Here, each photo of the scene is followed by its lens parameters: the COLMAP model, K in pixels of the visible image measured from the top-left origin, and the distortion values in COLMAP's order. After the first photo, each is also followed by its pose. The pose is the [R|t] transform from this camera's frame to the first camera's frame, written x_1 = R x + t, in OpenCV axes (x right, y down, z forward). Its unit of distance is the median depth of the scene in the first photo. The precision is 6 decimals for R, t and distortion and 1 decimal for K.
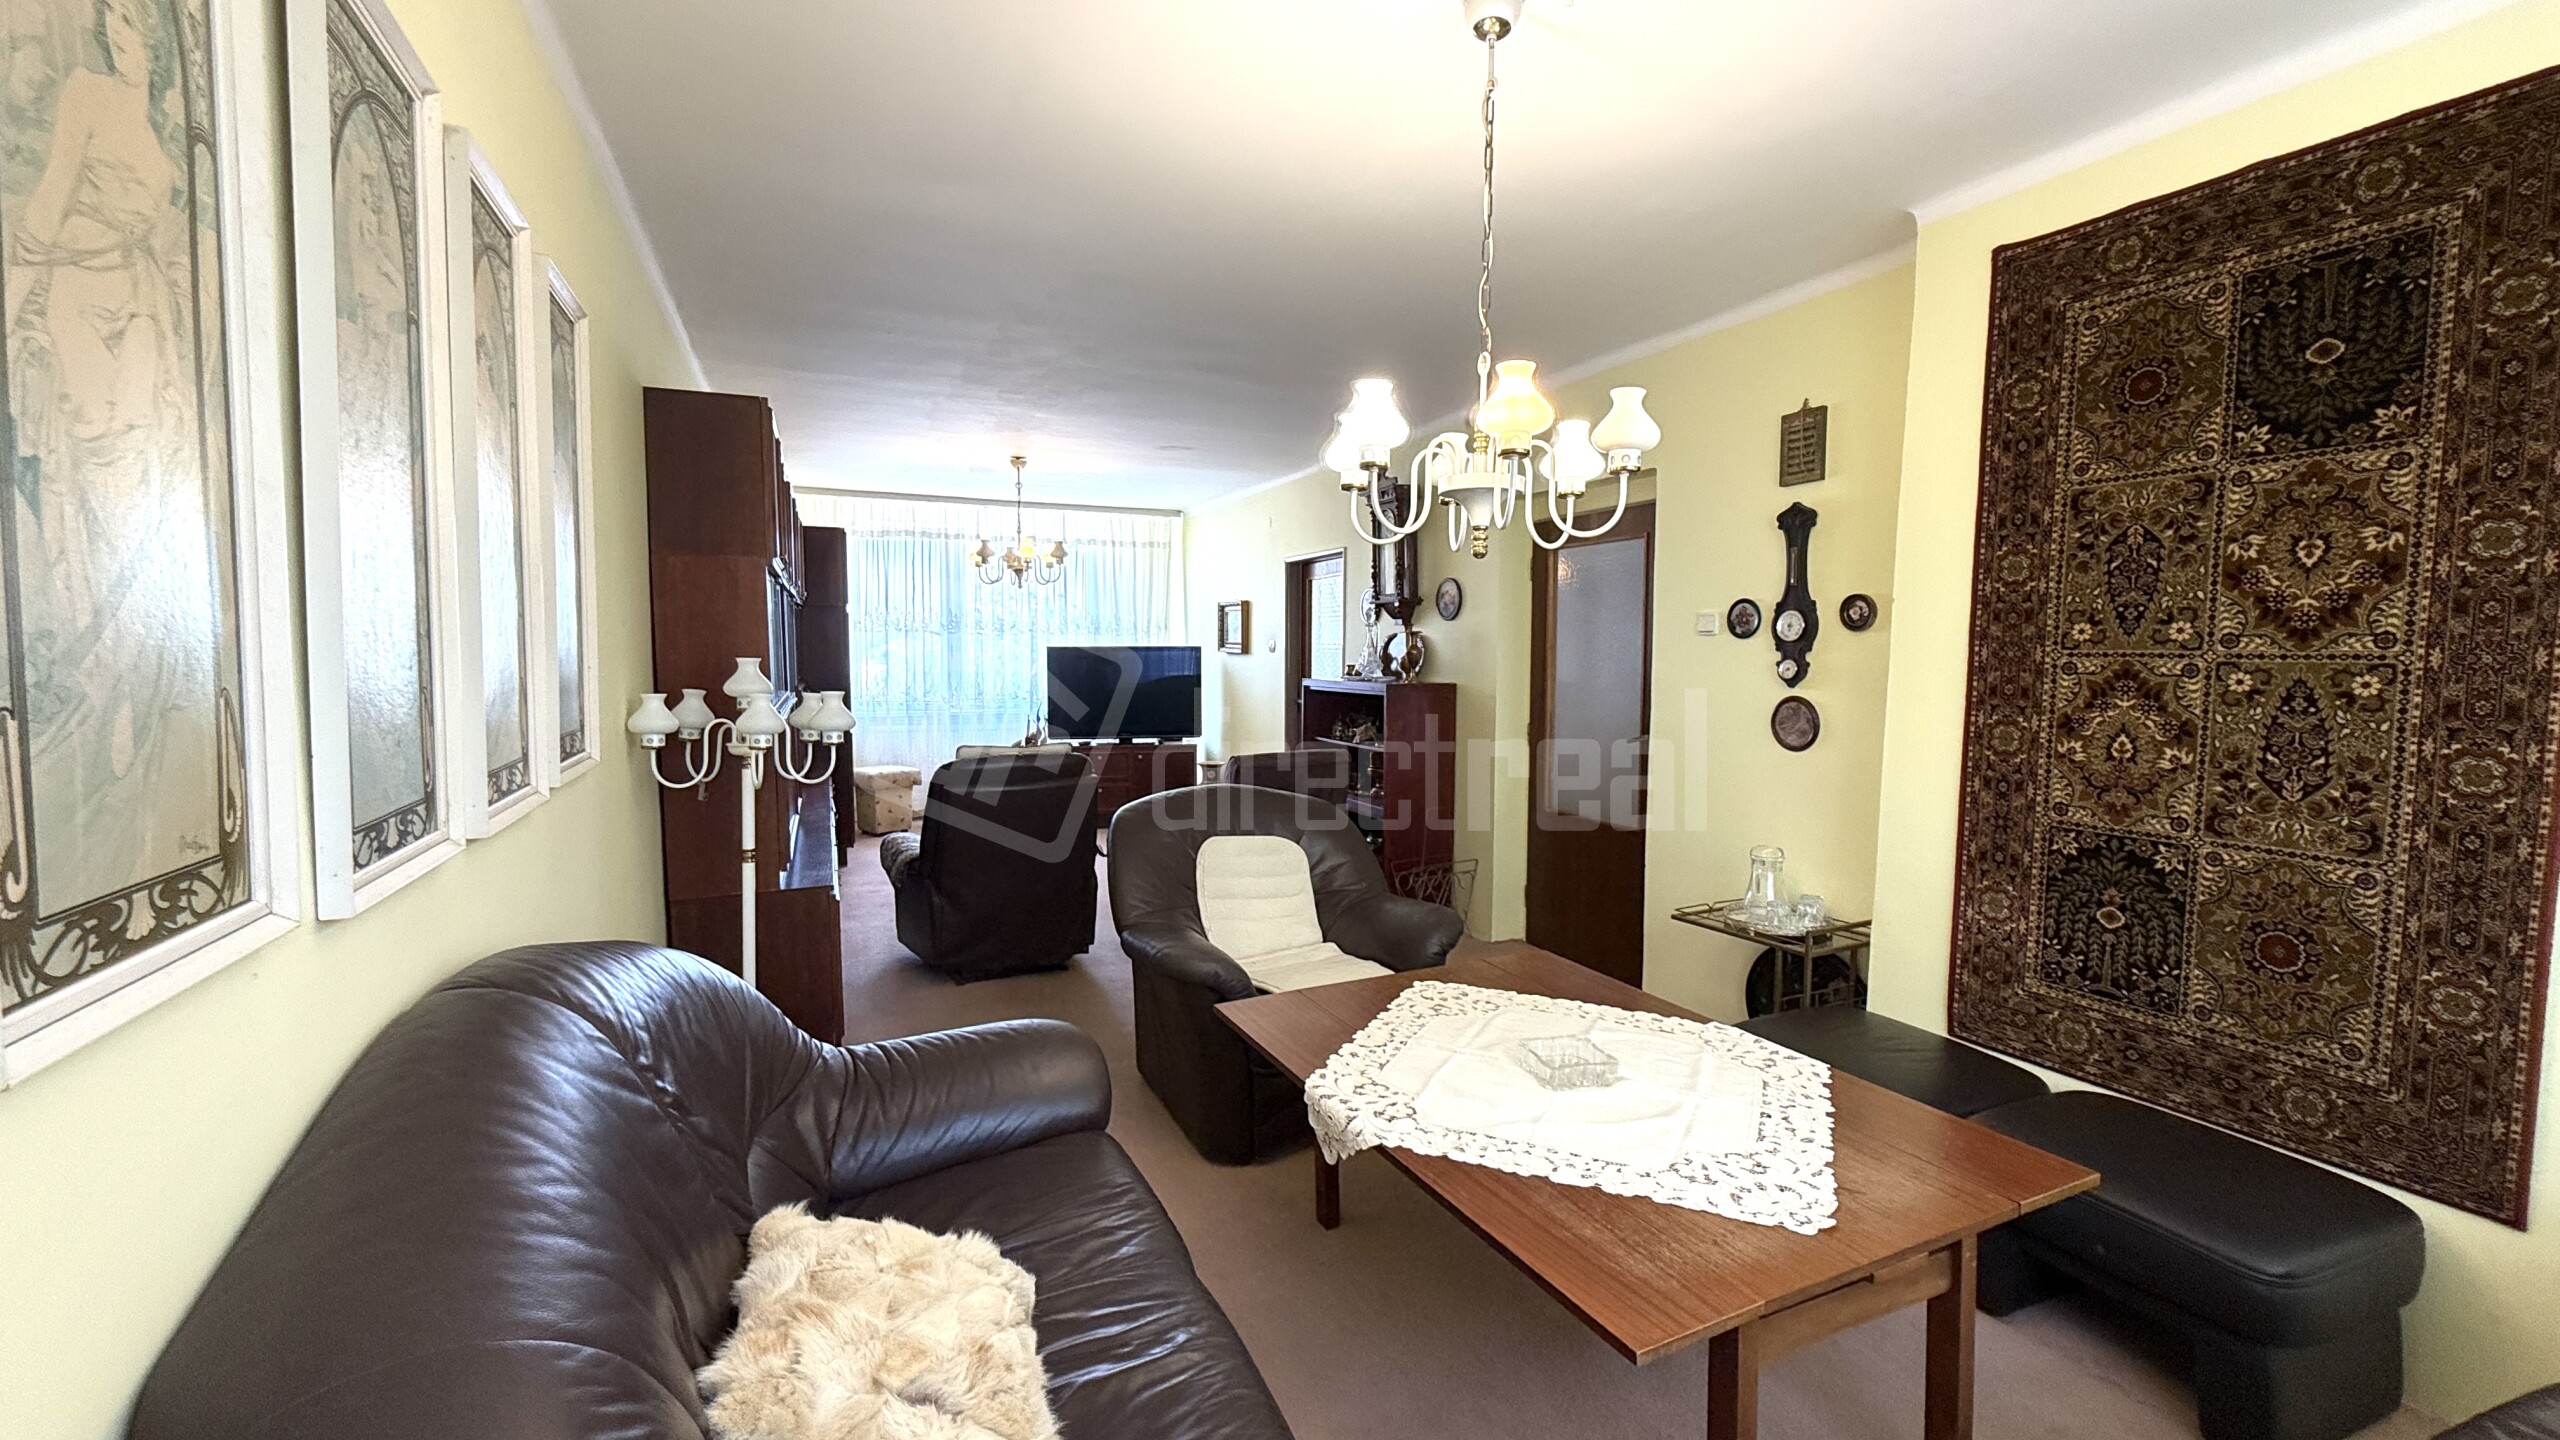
lens RADIAL K [[1023.8, 0, 1285.4], [0, 1023.8, 715.7], [0, 0, 1]] dist [-0.002024, -0.000044]
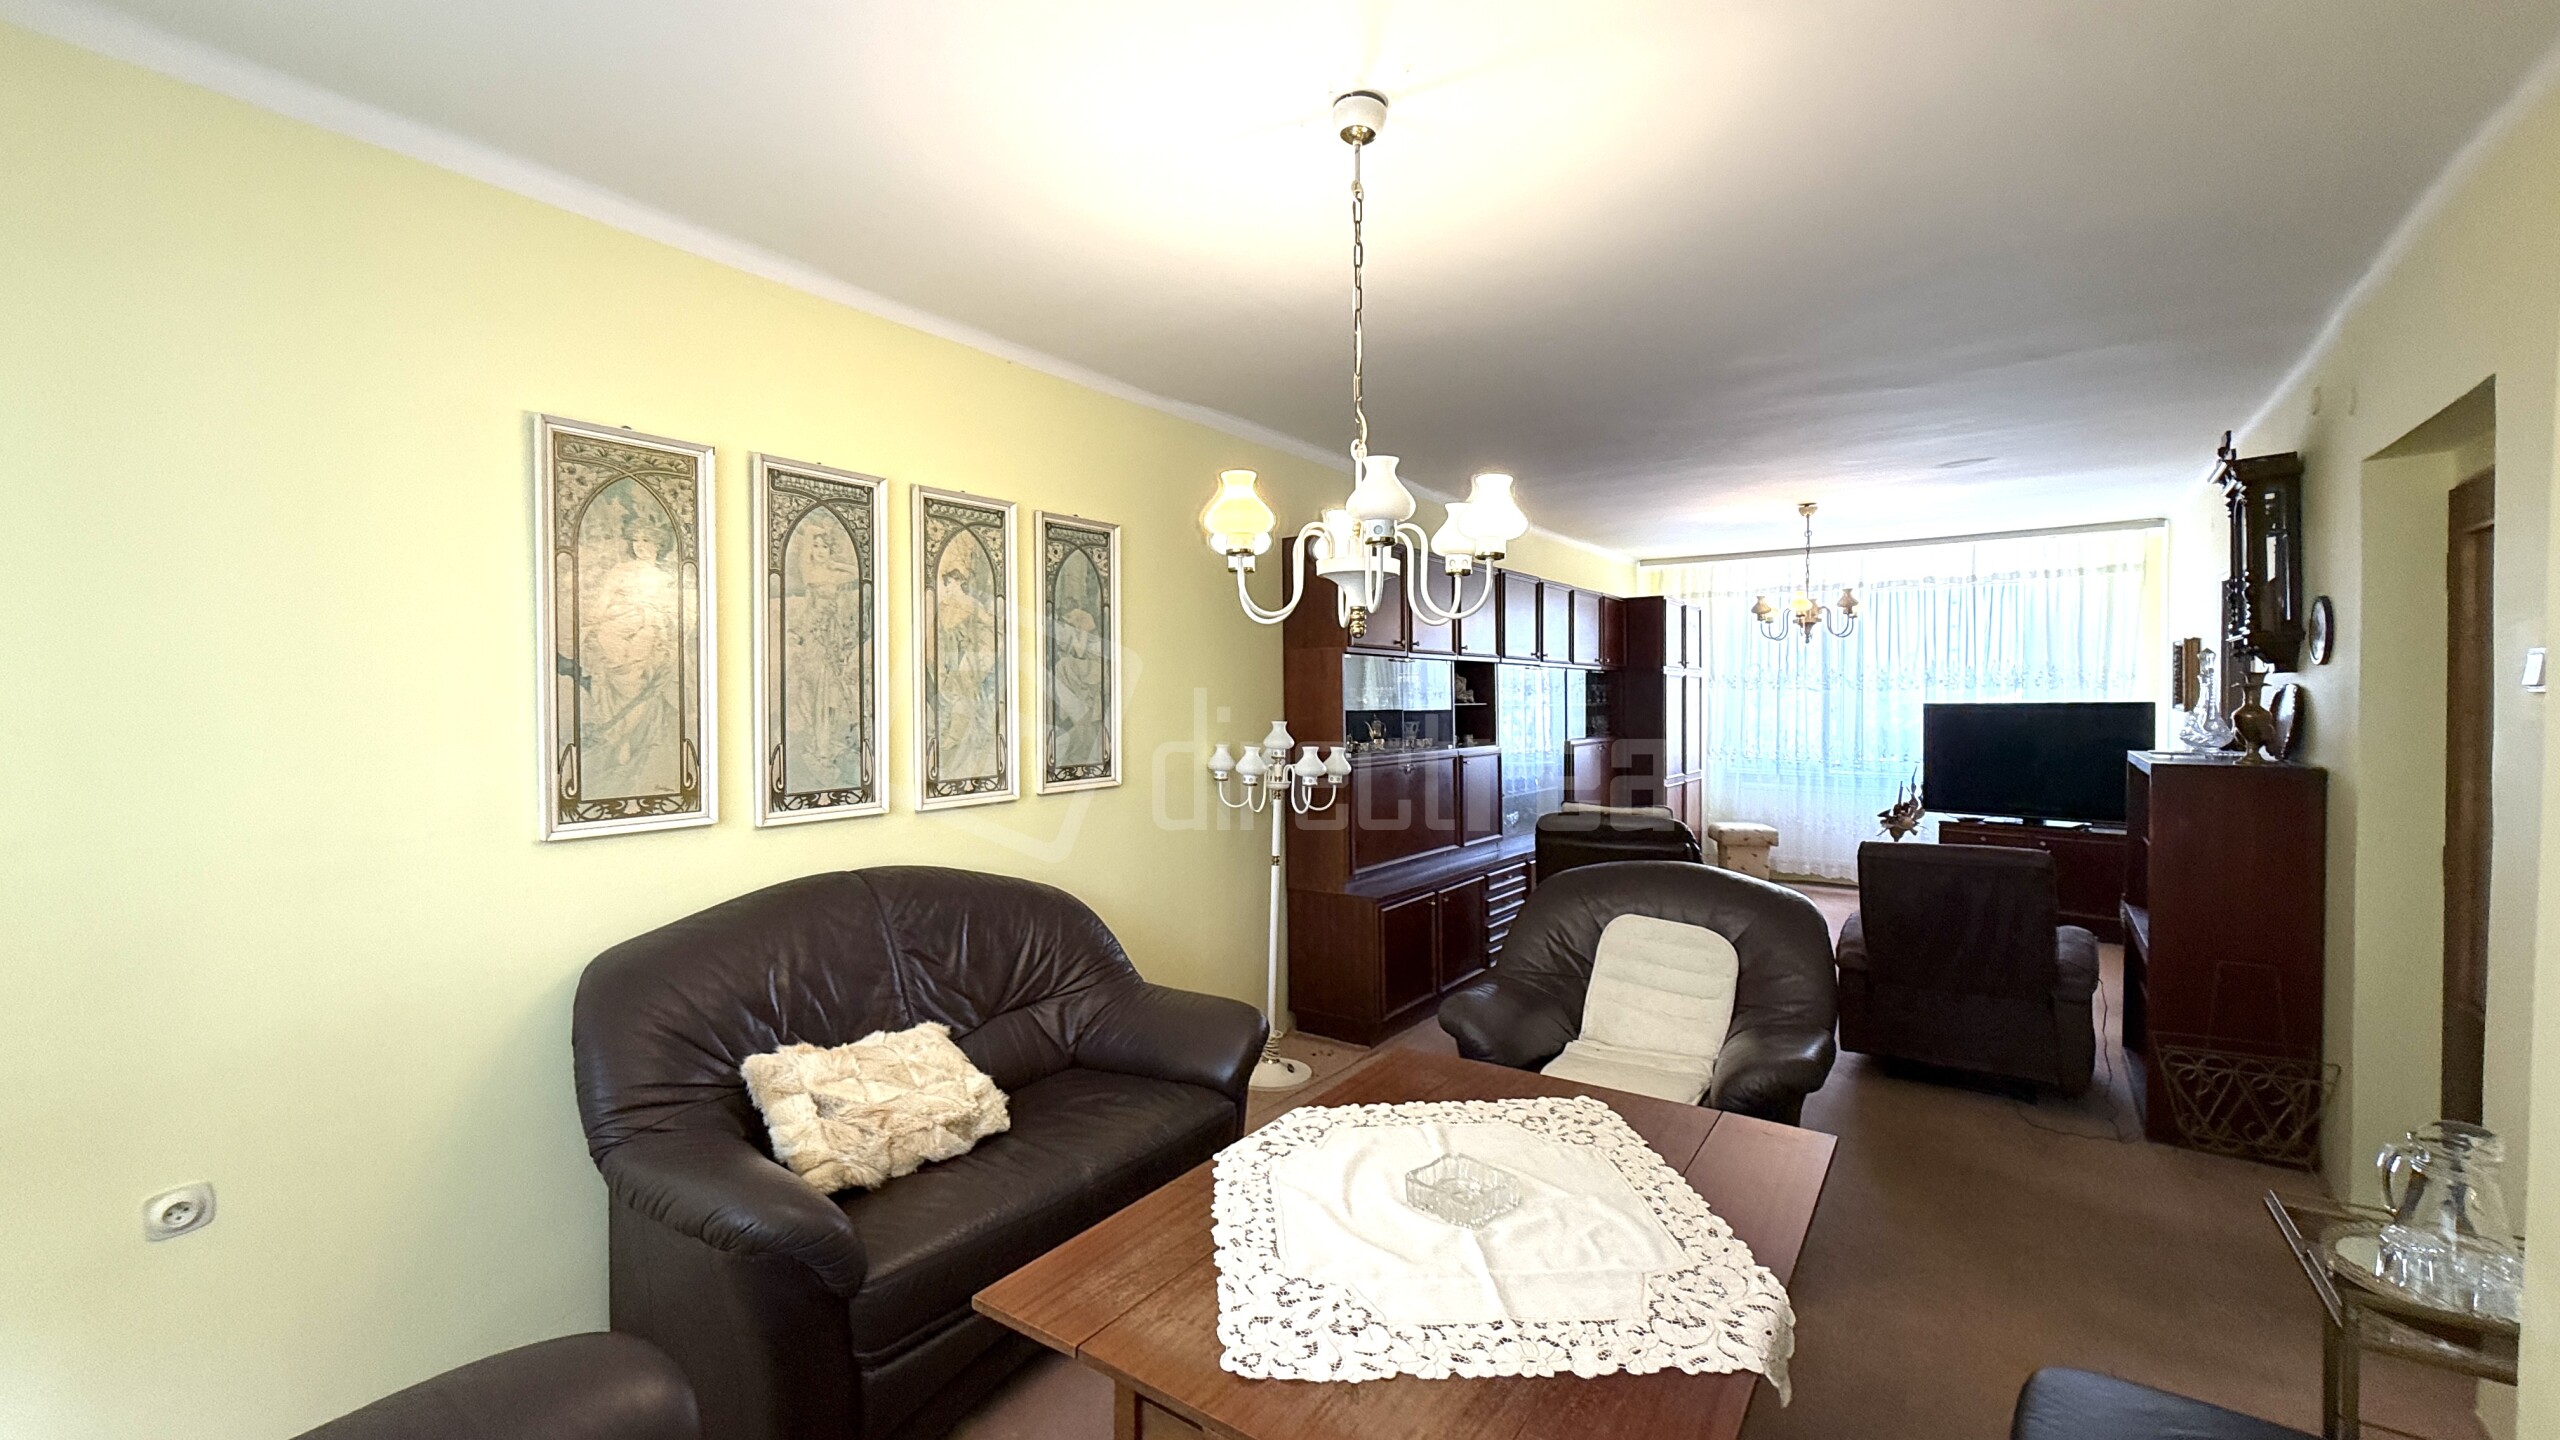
lens RADIAL K [[1023.8, 0, 1285.4], [0, 1023.8, 715.7], [0, 0, 1]] dist [-0.002024, -0.000044]
pose [[0.501264, 0.009633, -0.865241, 0.907637], [-0.051930, 0.998471, -0.018969, -0.047715], [0.863735, 0.054440, 0.500998, 0.372016]]
